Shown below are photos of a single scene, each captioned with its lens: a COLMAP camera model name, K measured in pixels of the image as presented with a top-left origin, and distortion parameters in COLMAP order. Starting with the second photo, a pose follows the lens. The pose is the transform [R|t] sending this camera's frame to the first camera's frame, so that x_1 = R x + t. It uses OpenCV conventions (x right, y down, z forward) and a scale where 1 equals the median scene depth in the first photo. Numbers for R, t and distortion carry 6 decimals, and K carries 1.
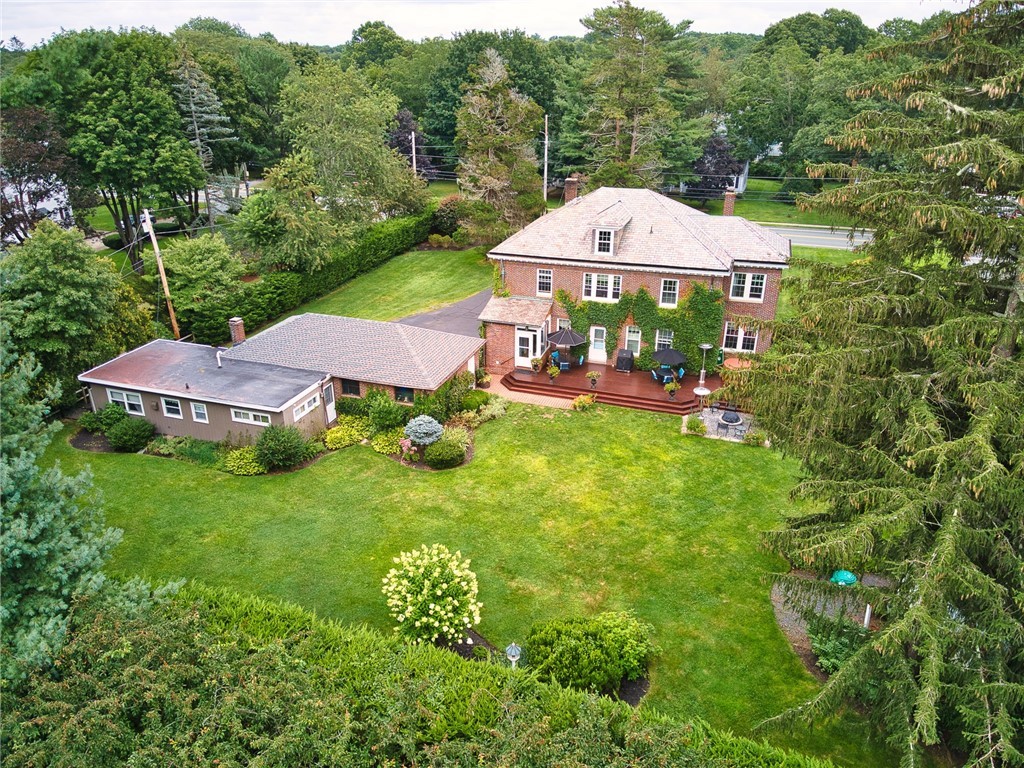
lens RADIAL K [[731.0, 0, 511.1], [0, 731.0, 377.5], [0, 0, 1]] dist [0.221988, -0.425303]
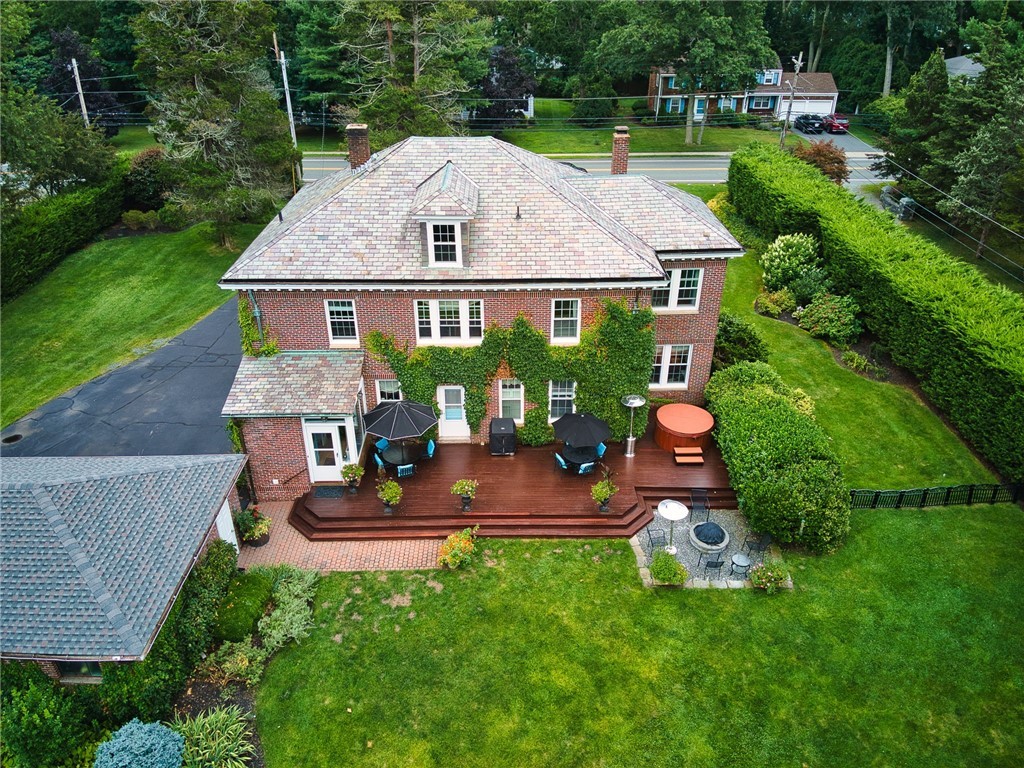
lens RADIAL K [[731.0, 0, 511.1], [0, 731.0, 377.5], [0, 0, 1]] dist [0.221988, -0.425303]
pose [[0.944387, -0.162974, 0.285609, 0.000332], [0.135052, 0.984141, 0.115011, -0.137410], [-0.299823, -0.070043, 0.951420, 0.442059]]
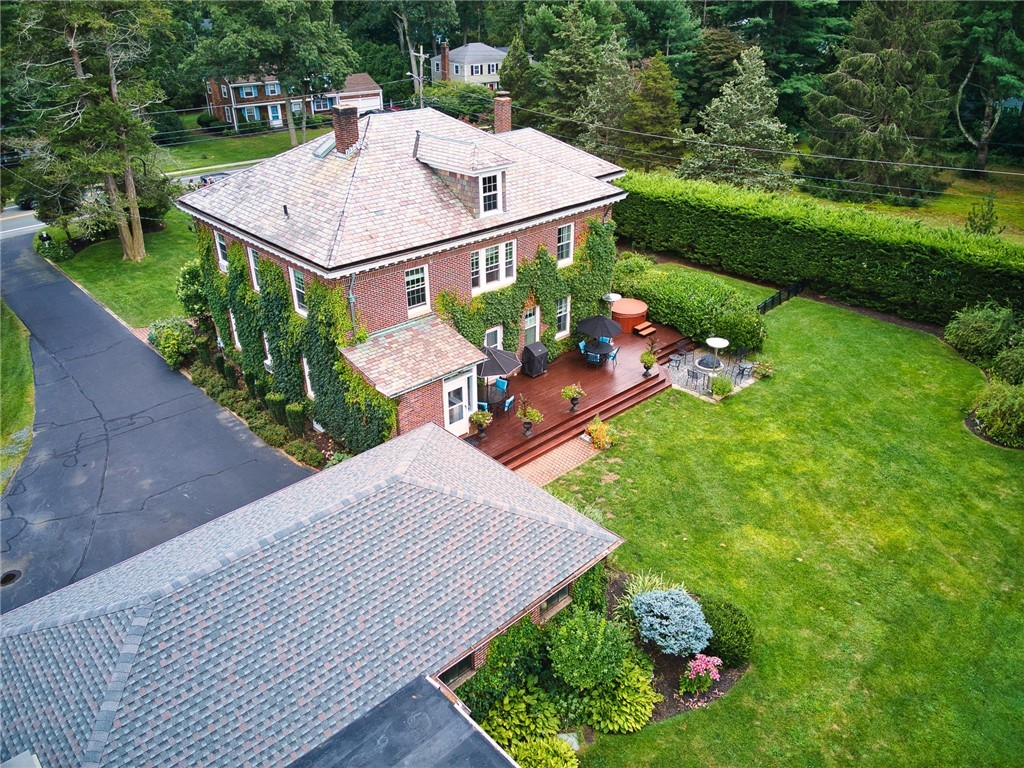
lens RADIAL K [[731.0, 0, 511.1], [0, 731.0, 377.5], [0, 0, 1]] dist [0.221988, -0.425303]
pose [[0.474936, -0.410402, 0.778464, -0.395298], [0.354753, 0.898824, 0.257423, -0.192022], [-0.805349, 0.153903, 0.572475, 0.634500]]
